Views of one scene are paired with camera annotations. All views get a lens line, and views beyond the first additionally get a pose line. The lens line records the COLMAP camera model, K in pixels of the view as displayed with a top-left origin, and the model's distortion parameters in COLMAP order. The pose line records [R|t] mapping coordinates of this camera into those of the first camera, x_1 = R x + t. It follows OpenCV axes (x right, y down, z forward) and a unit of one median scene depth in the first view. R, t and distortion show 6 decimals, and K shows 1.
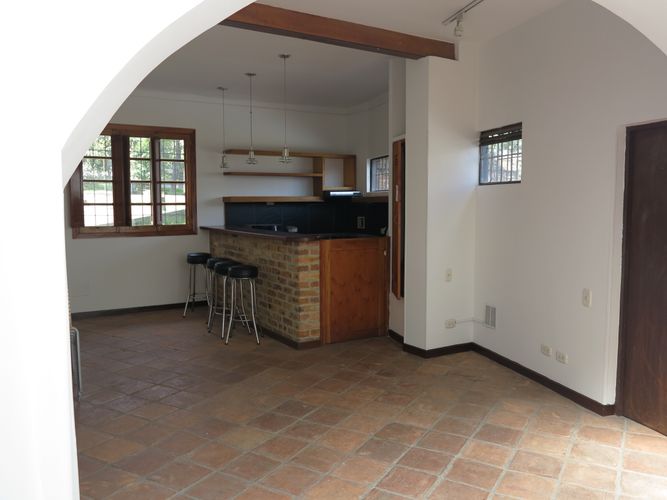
lens RADIAL K [[569.1, 0, 332.8], [0, 569.1, 253.5], [0, 0, 1]] dist [-0.039976, 0.012570]
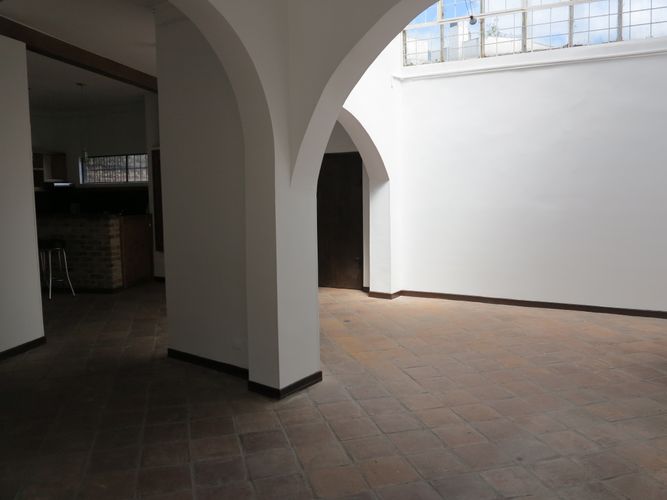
lens RADIAL K [[569.1, 0, 326.6], [0, 569.1, 253.4], [0, 0, 1]] dist [-0.039976, 0.012570]
pose [[0.691885, -0.081495, 0.717393, -0.690856], [0.071457, 0.996460, 0.044281, 0.043004], [-0.718463, 0.020625, 0.695260, -0.374850]]
